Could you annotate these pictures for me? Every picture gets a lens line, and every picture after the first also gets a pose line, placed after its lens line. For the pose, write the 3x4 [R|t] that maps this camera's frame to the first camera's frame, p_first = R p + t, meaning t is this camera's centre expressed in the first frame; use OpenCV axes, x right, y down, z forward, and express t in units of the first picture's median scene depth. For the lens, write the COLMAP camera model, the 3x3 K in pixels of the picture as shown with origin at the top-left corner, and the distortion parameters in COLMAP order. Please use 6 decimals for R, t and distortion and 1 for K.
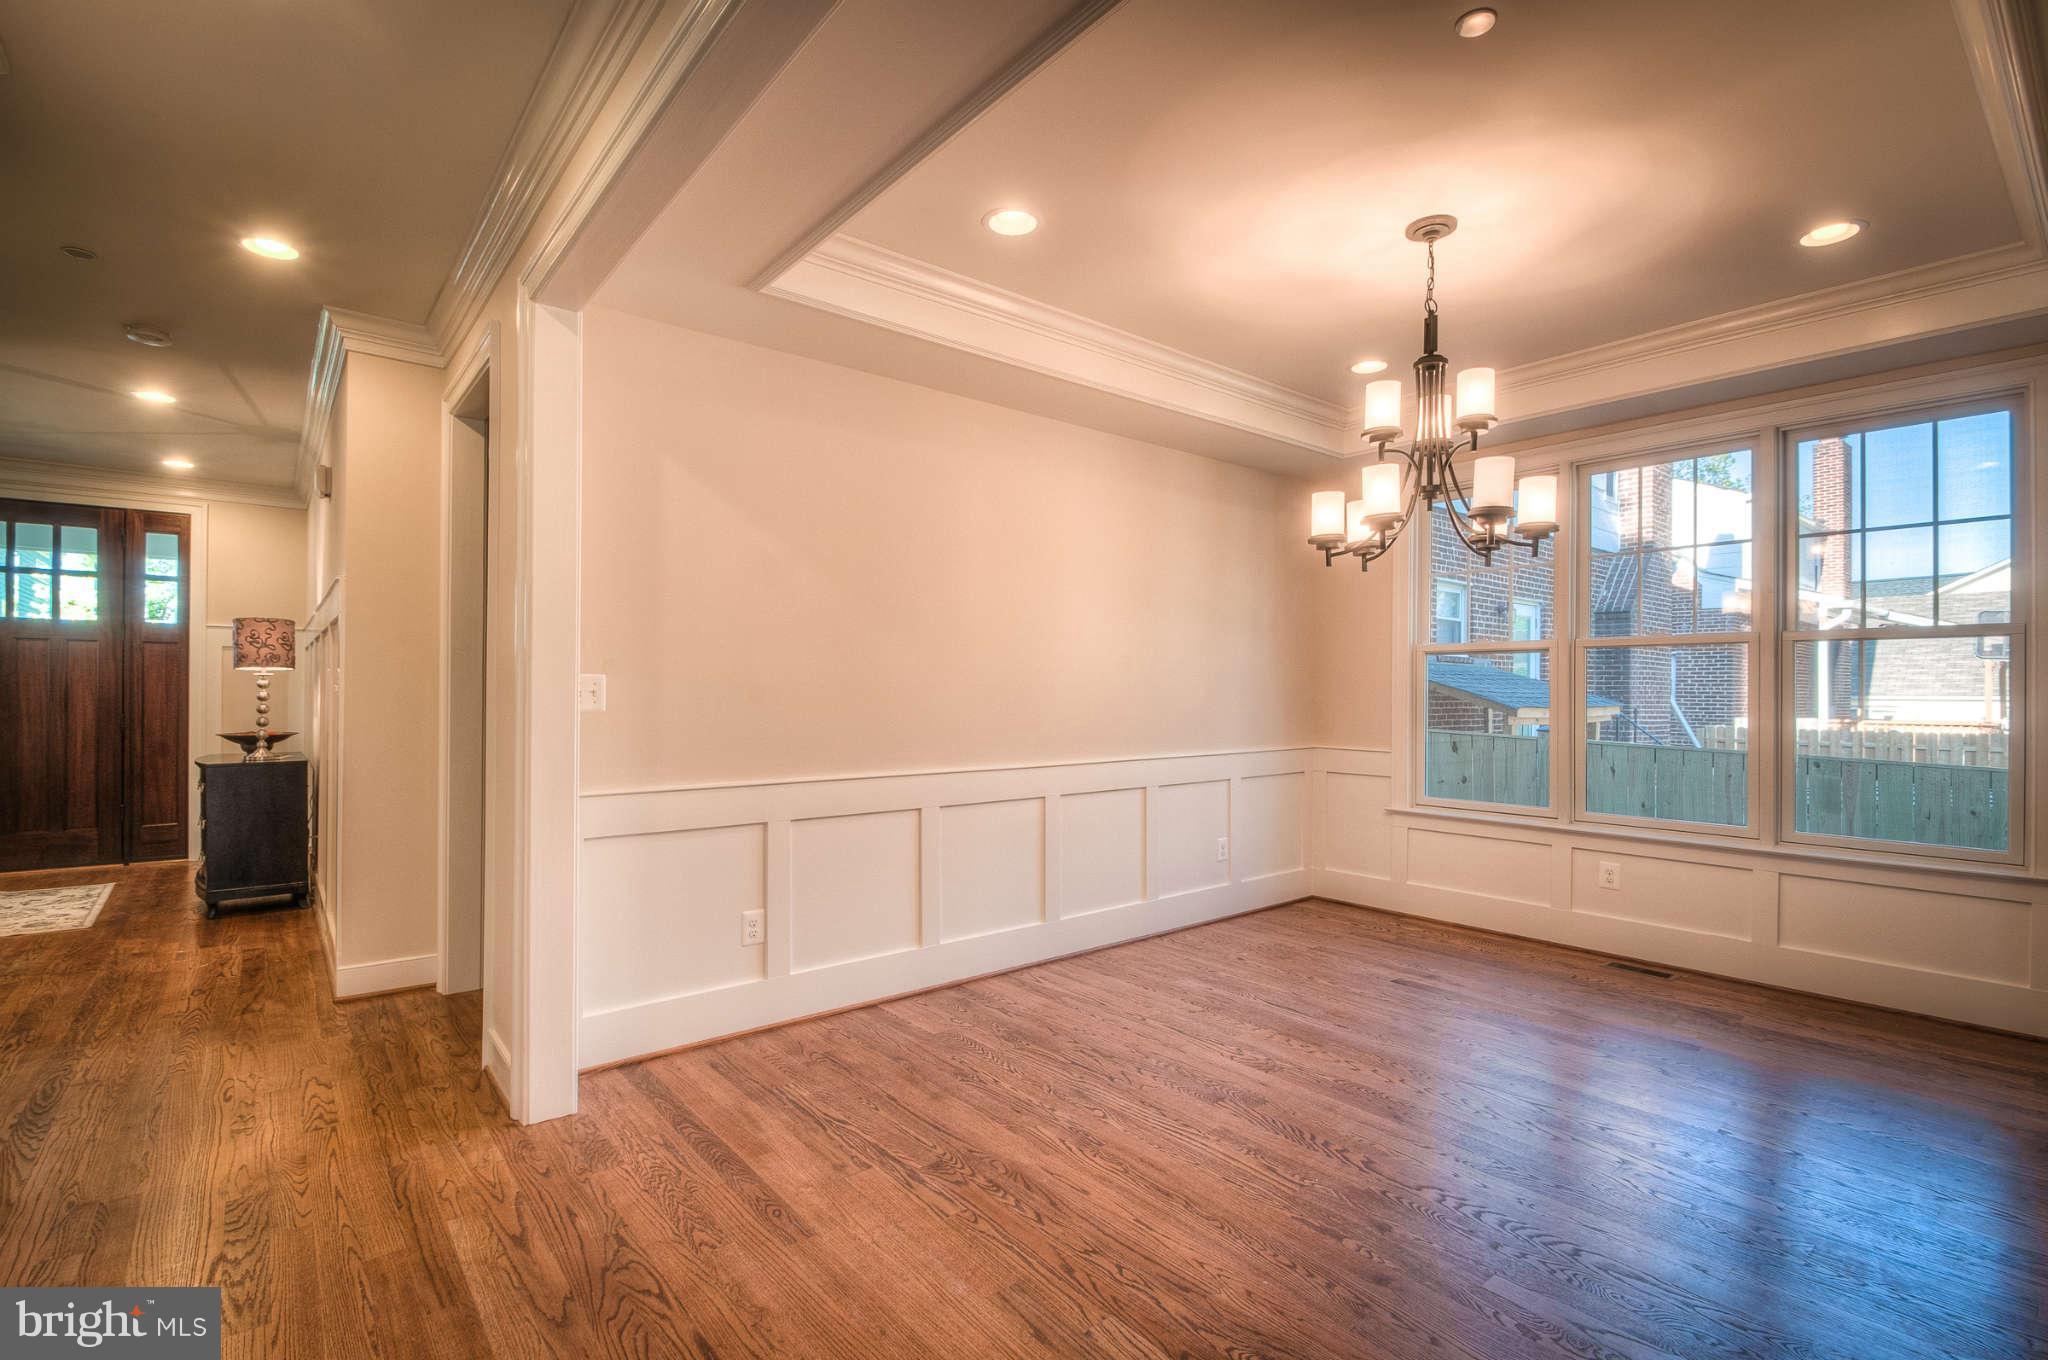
lens RADIAL K [[937.0, 0, 975.6], [0, 937.0, 688.1], [0, 0, 1]] dist [0.000734, -0.000226]
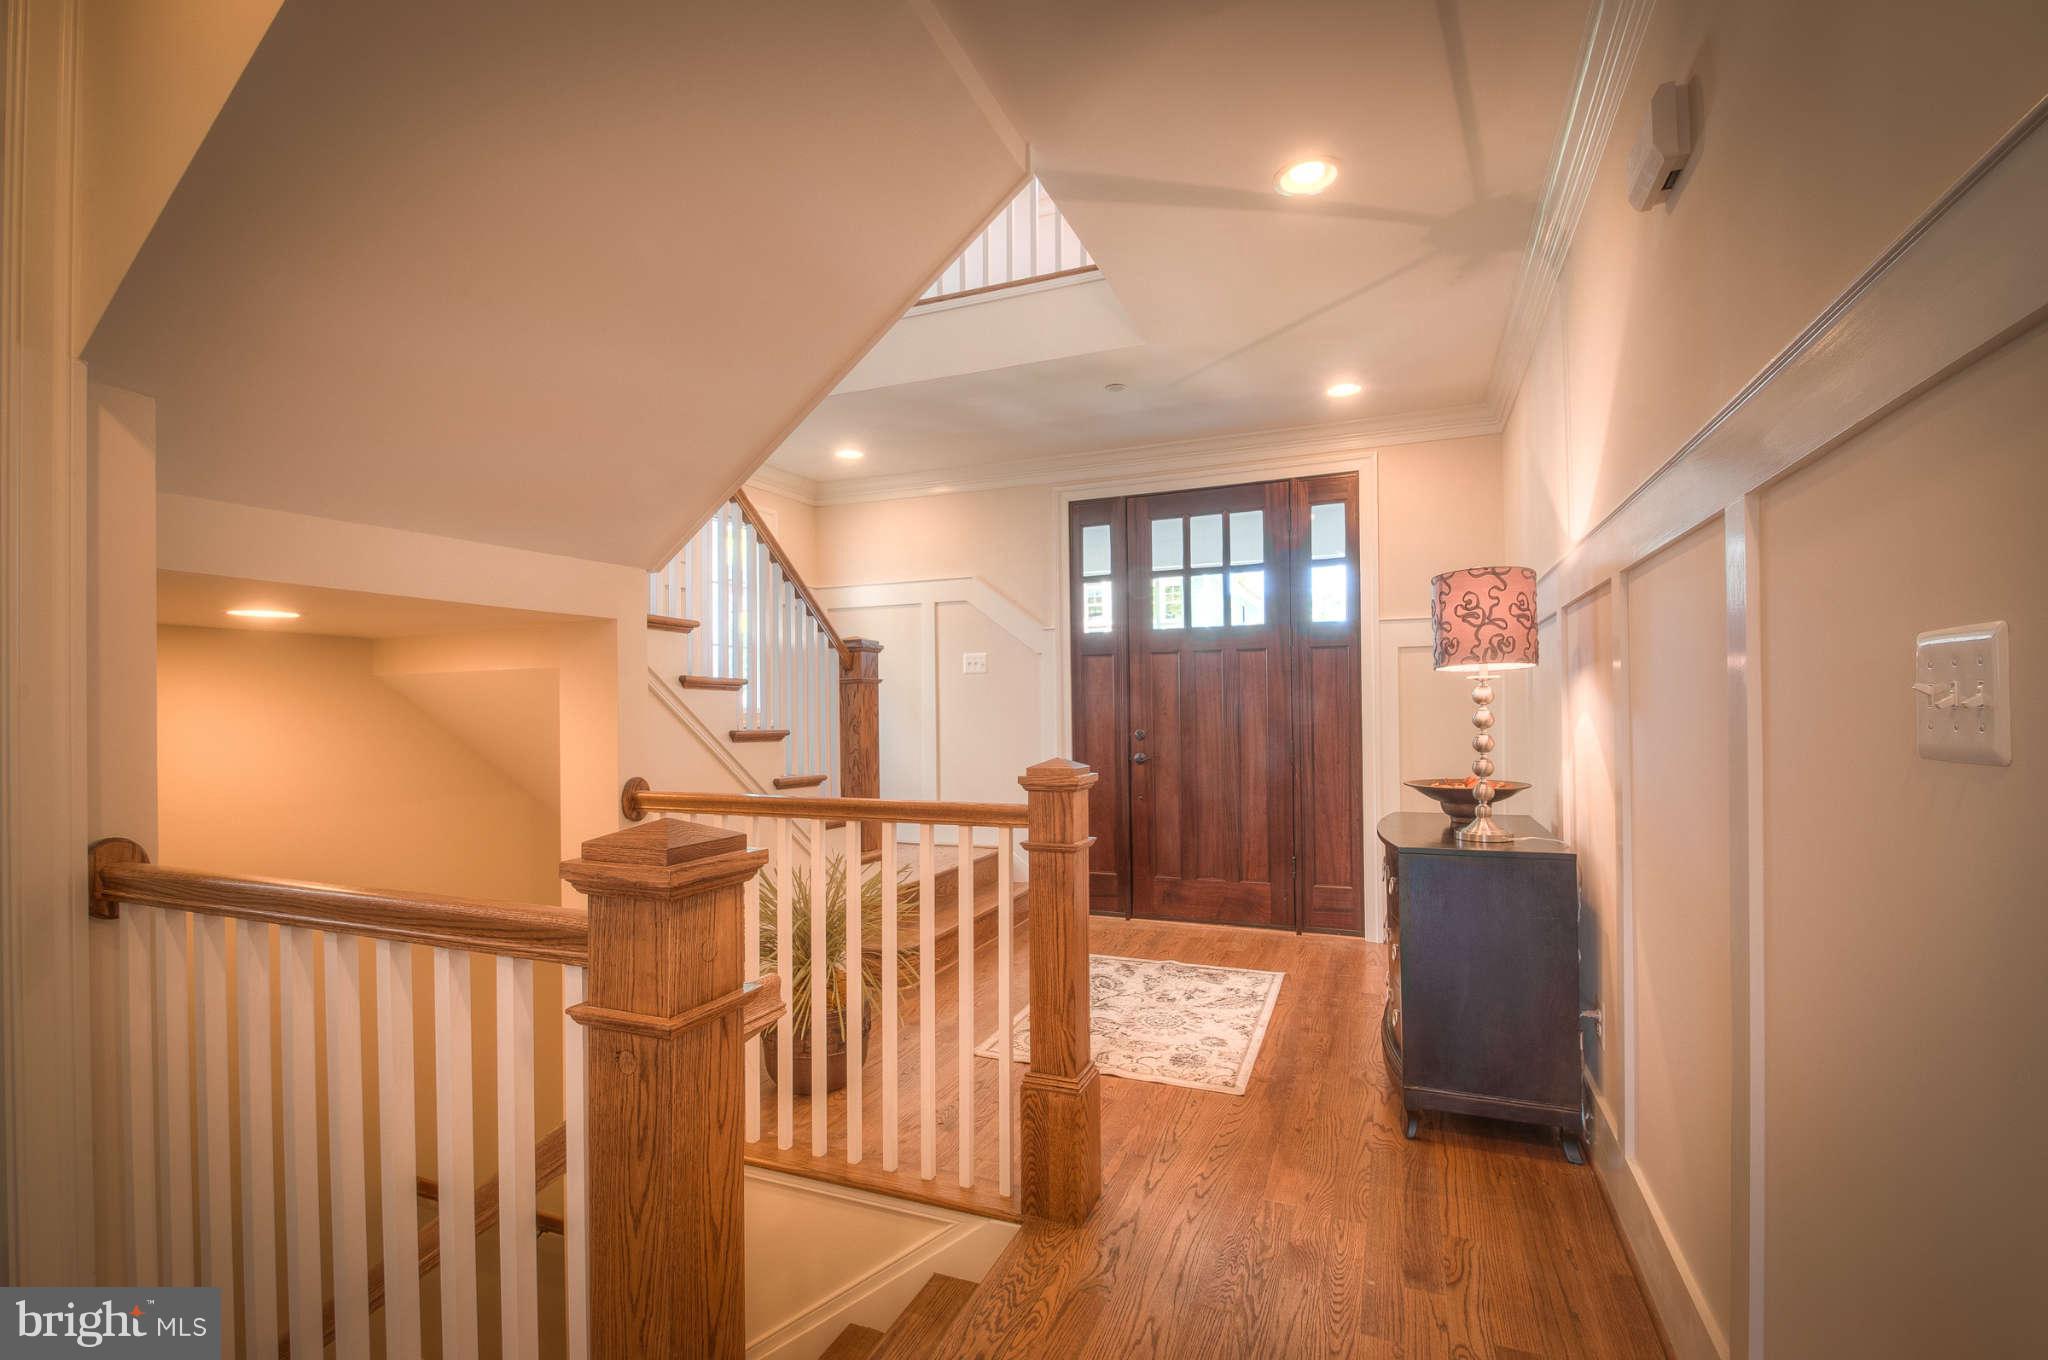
lens RADIAL K [[937.0, 0, 975.6], [0, 937.0, 688.1], [0, 0, 1]] dist [0.000734, -0.000226]
pose [[0.470049, -0.027052, -0.882225, -0.422805], [0.009905, 0.999629, -0.025375, 0.001651], [0.882585, 0.003189, 0.470143, 0.492372]]
